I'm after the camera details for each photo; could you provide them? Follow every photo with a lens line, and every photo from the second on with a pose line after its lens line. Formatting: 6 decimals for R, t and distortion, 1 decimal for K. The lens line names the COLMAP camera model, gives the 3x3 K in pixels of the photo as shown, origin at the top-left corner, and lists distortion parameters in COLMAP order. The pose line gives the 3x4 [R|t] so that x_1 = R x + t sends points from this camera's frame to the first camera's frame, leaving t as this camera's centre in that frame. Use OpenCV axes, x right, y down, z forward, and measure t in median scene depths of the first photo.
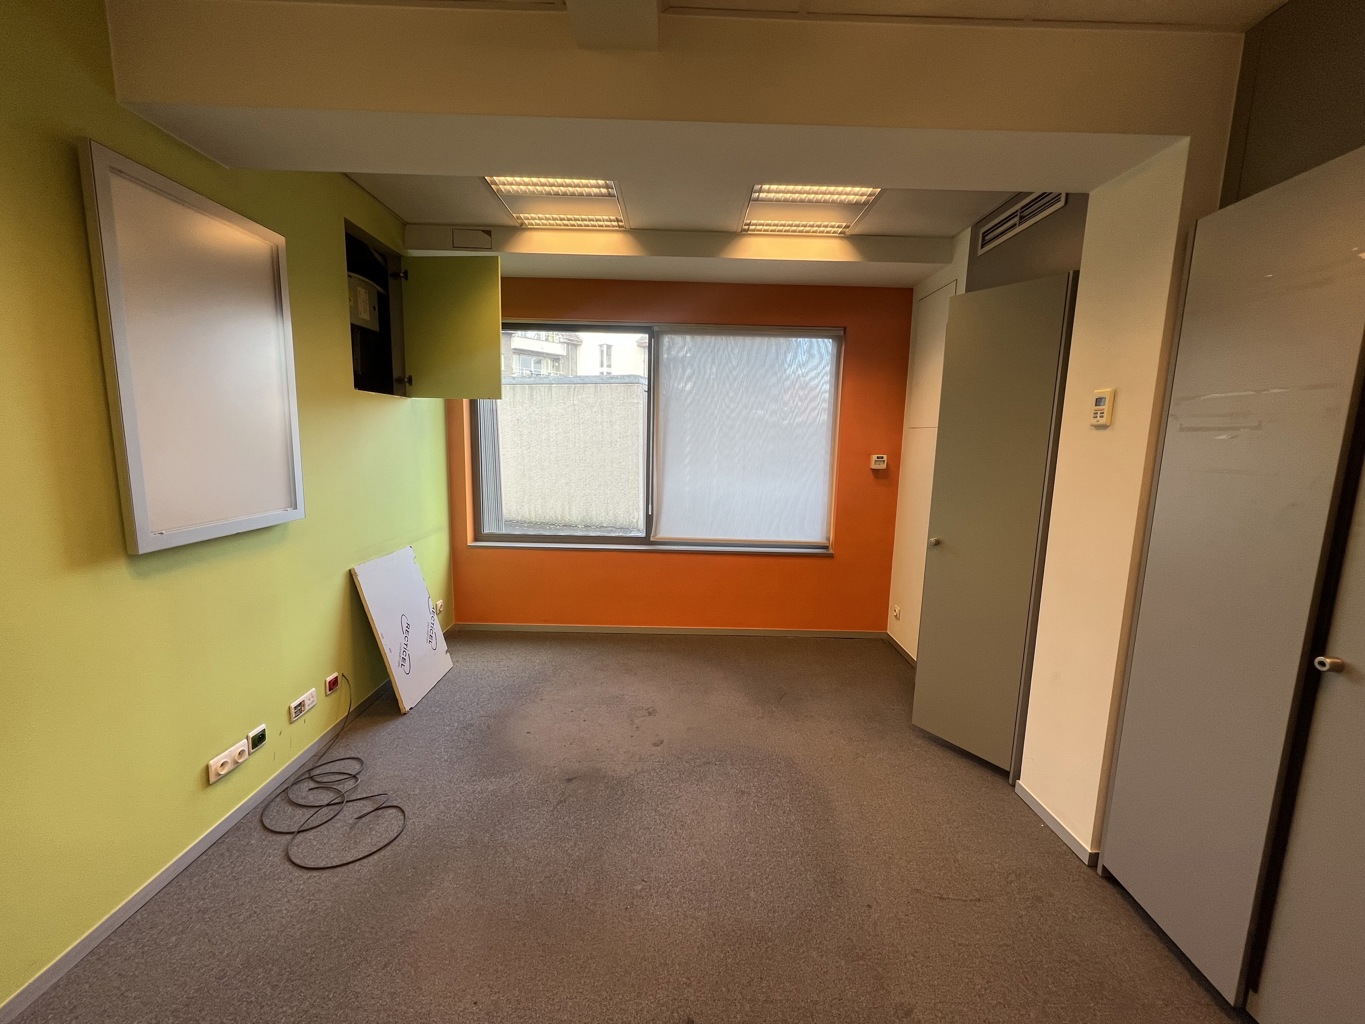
lens RADIAL K [[575.3, 0, 681.7], [0, 575.3, 518.1], [0, 0, 1]] dist [0.001559, 0.000033]
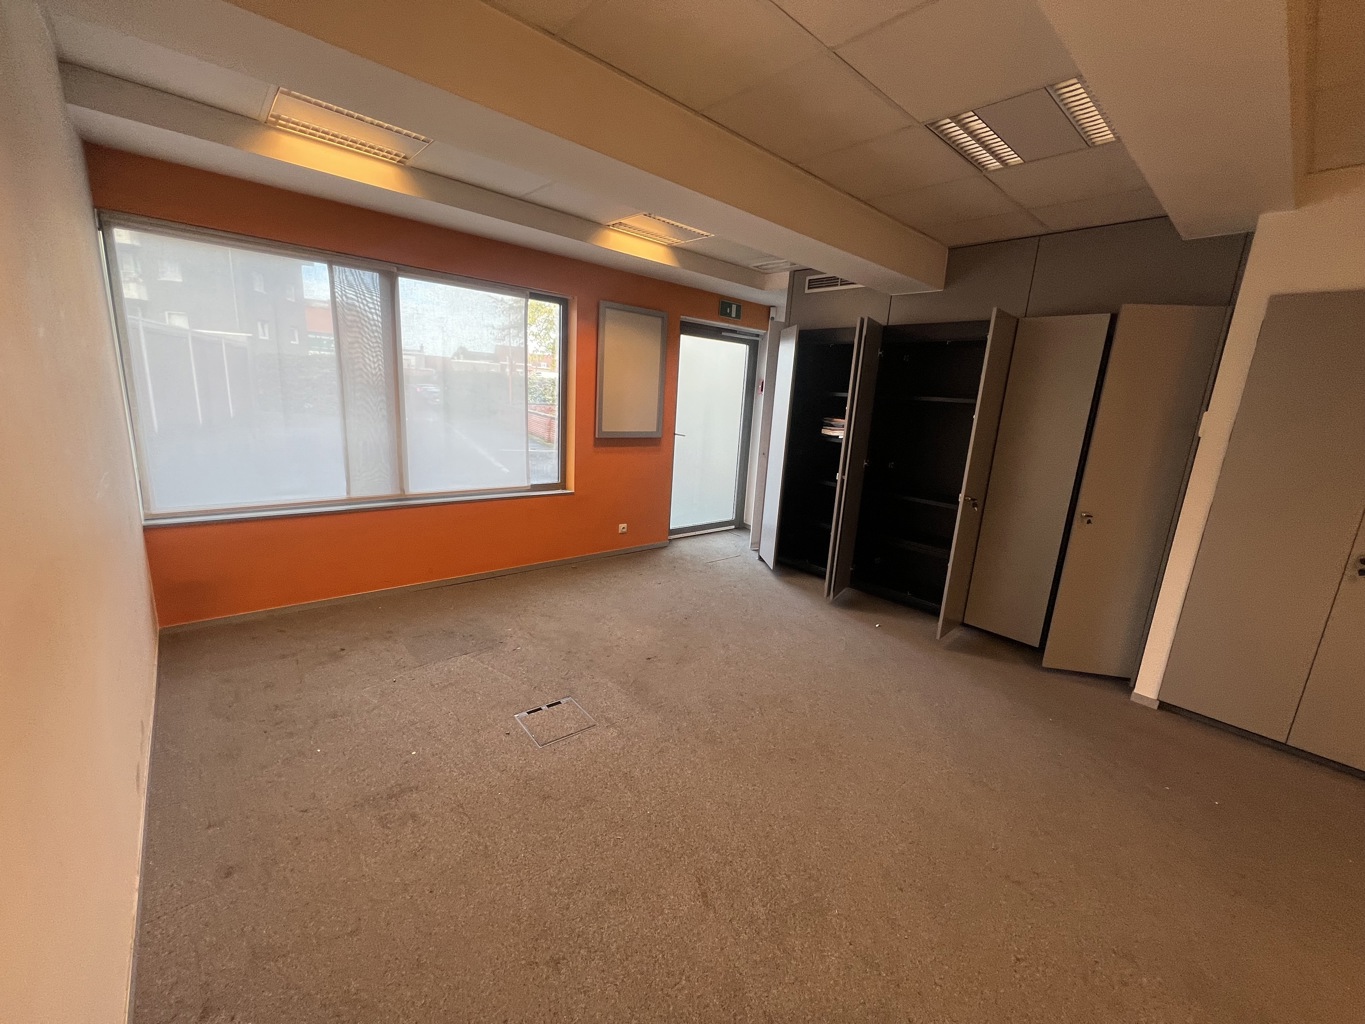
lens RADIAL K [[542.9, 0, 688.9], [0, 542.9, 507.5], [0, 0, 1]] dist [-0.000049, -0.000011]
pose [[0.750011, -0.106243, 0.652837, -0.294898], [0.052556, 0.993467, 0.101299, -0.007844], [-0.659334, -0.041665, 0.750695, 0.002987]]
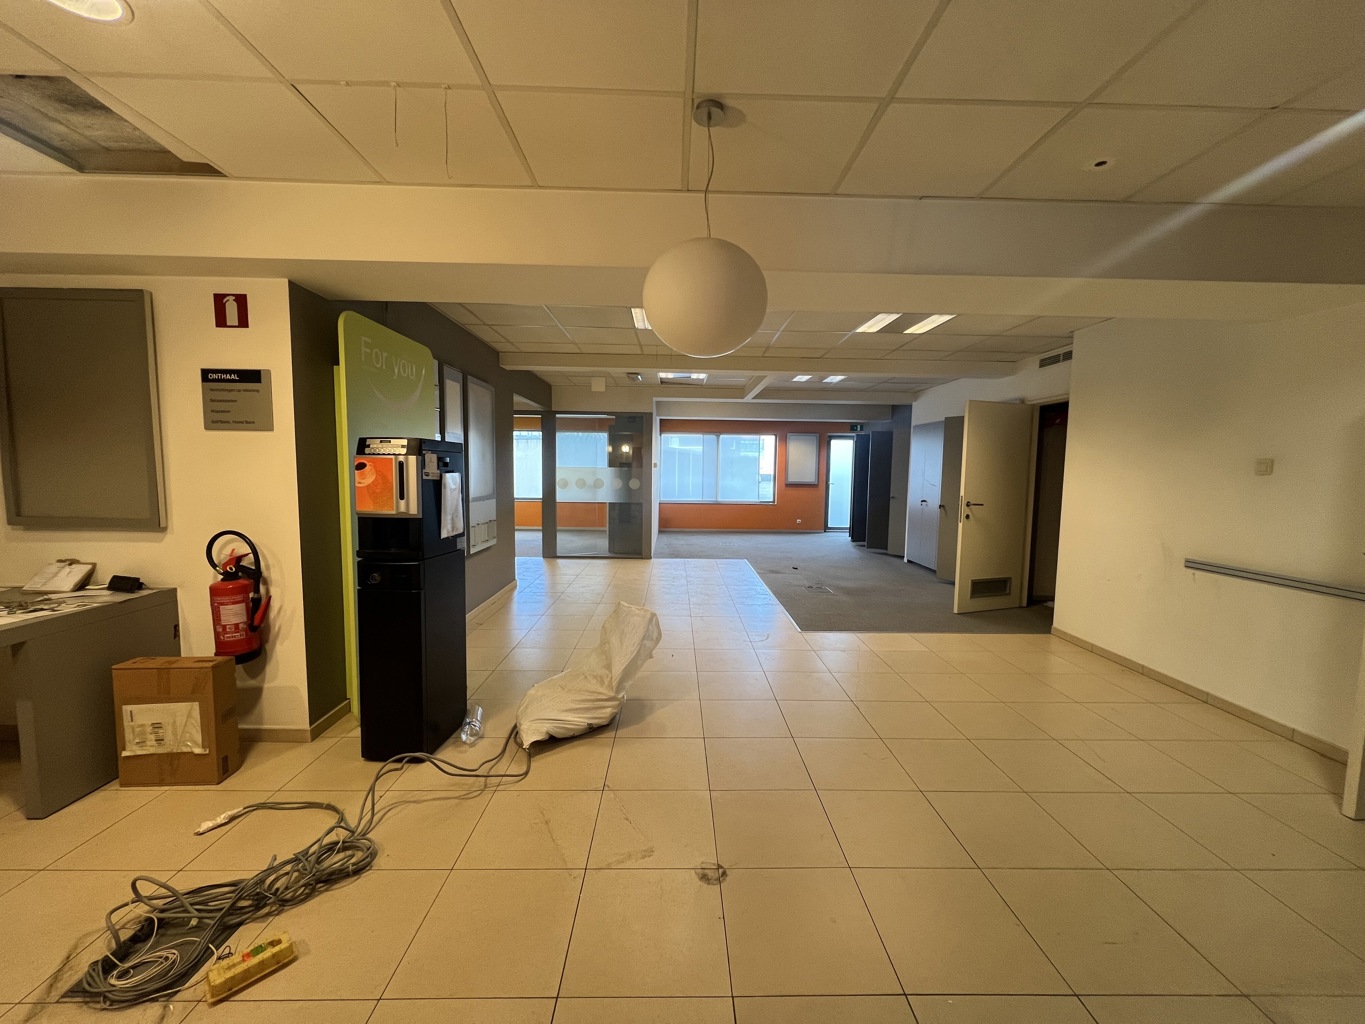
lens RADIAL K [[542.9, 0, 686.5], [0, 542.9, 512.5], [0, 0, 1]] dist [-0.000049, -0.000011]
pose [[0.999933, -0.003599, 0.010968, -0.251690], [0.004359, 0.997531, -0.070090, 0.306151], [-0.010689, 0.070133, 0.997480, -1.884650]]
